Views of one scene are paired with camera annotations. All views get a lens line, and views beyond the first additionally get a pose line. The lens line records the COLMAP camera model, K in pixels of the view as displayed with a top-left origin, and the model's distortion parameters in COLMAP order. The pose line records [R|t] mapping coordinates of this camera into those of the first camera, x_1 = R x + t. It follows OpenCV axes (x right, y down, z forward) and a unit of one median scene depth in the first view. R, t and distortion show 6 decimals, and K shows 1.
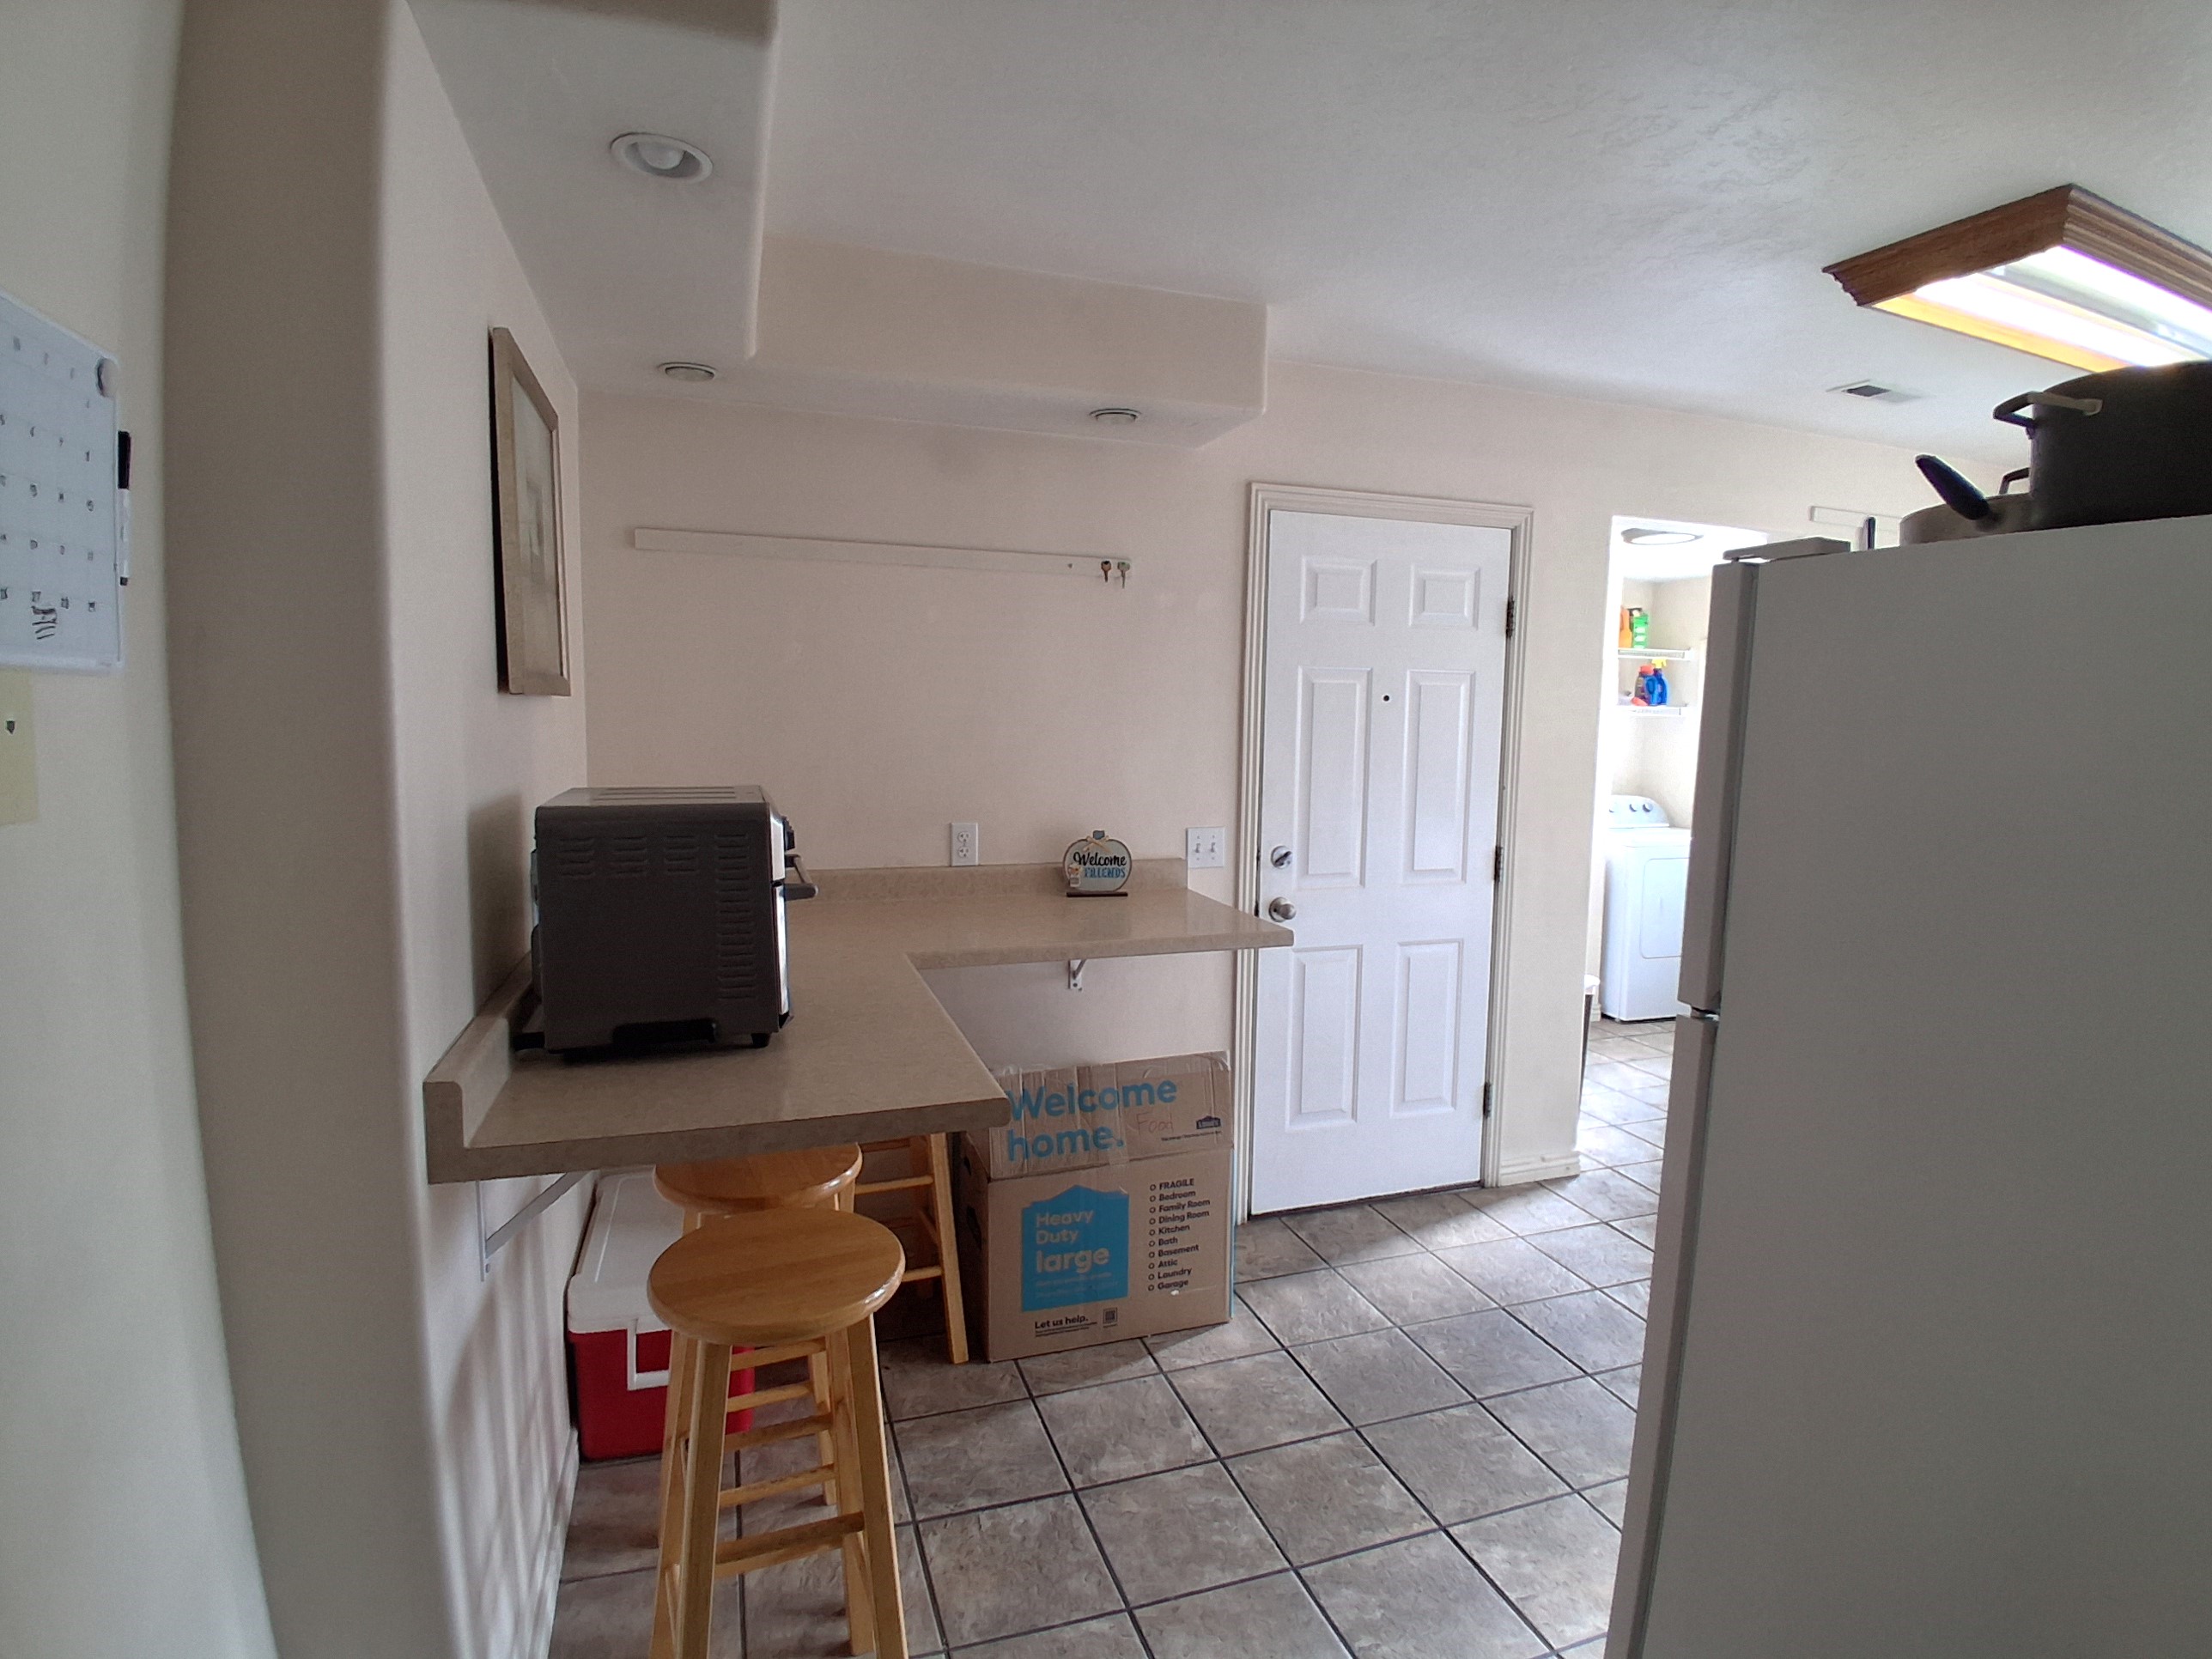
lens RADIAL K [[1129.9, 0, 1104.4], [0, 1129.9, 833.0], [0, 0, 1]] dist [-0.050681, -0.004672]
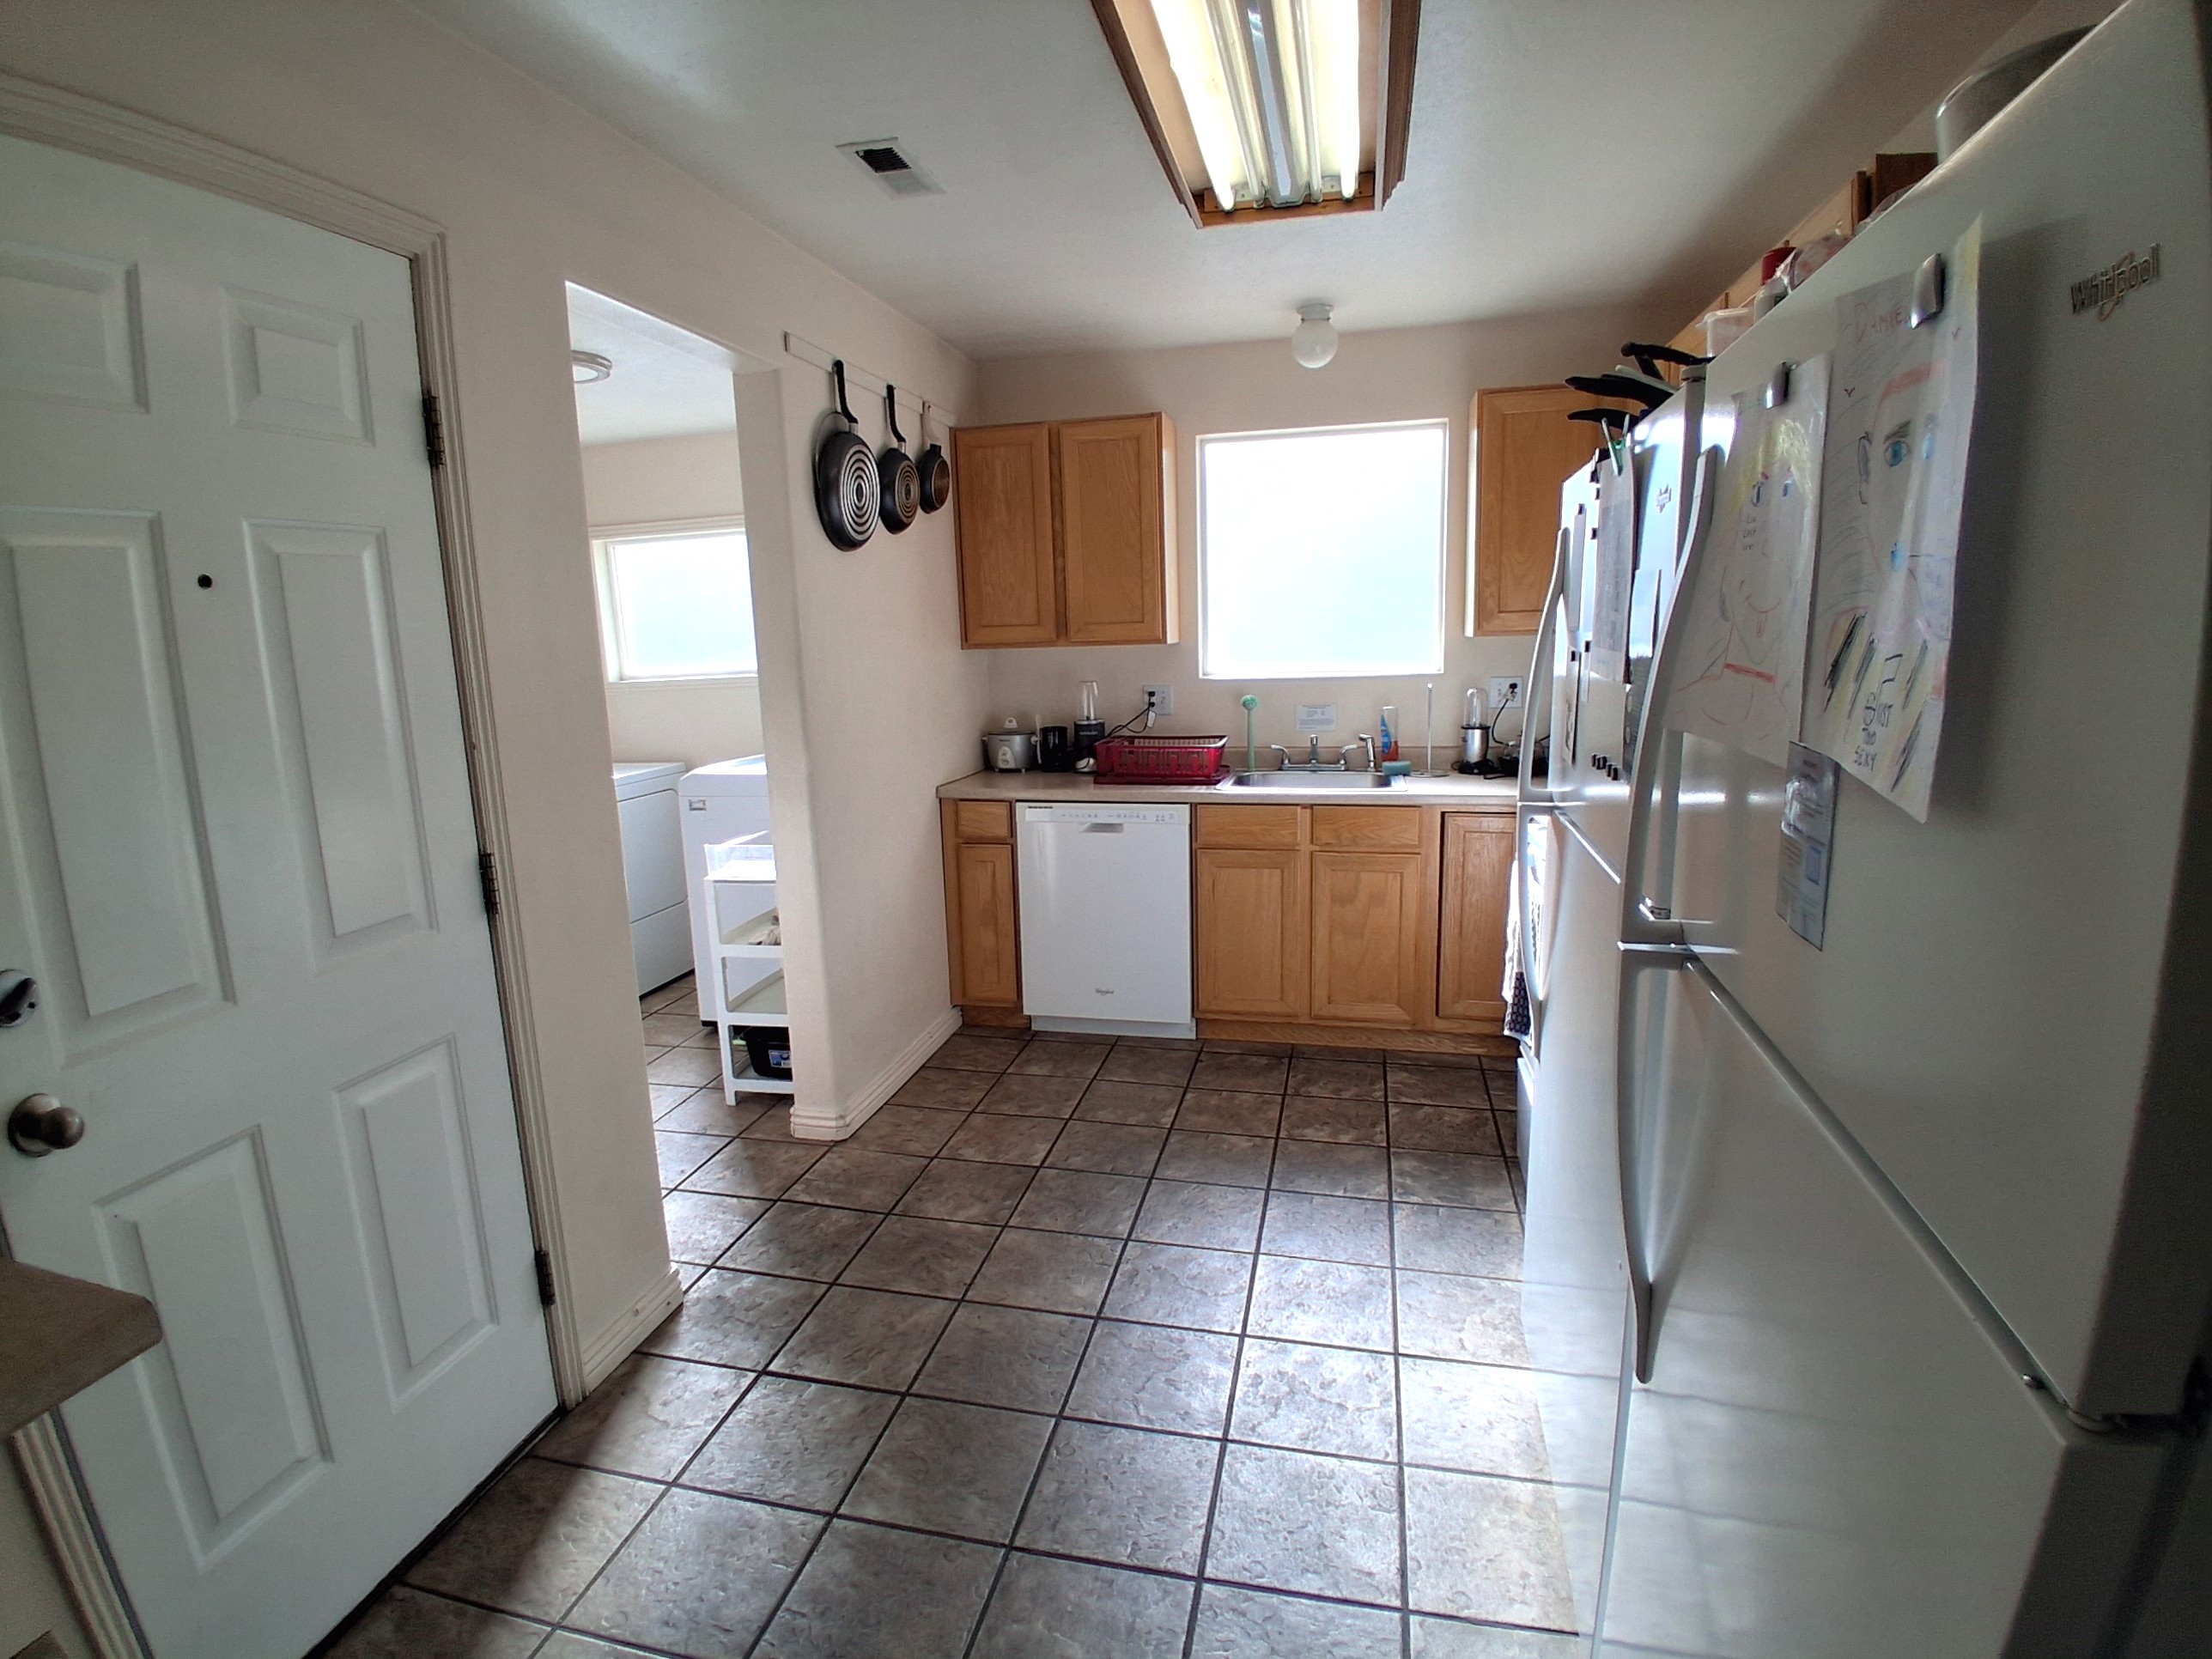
lens RADIAL K [[1129.9, 0, 1092.3], [0, 1129.9, 828.2], [0, 0, 1]] dist [-0.050681, -0.004672]
pose [[0.530182, -0.180668, 0.828412, 0.059851], [0.112750, 0.983380, 0.142305, -0.043913], [-0.840354, 0.017956, 0.541740, 0.456514]]
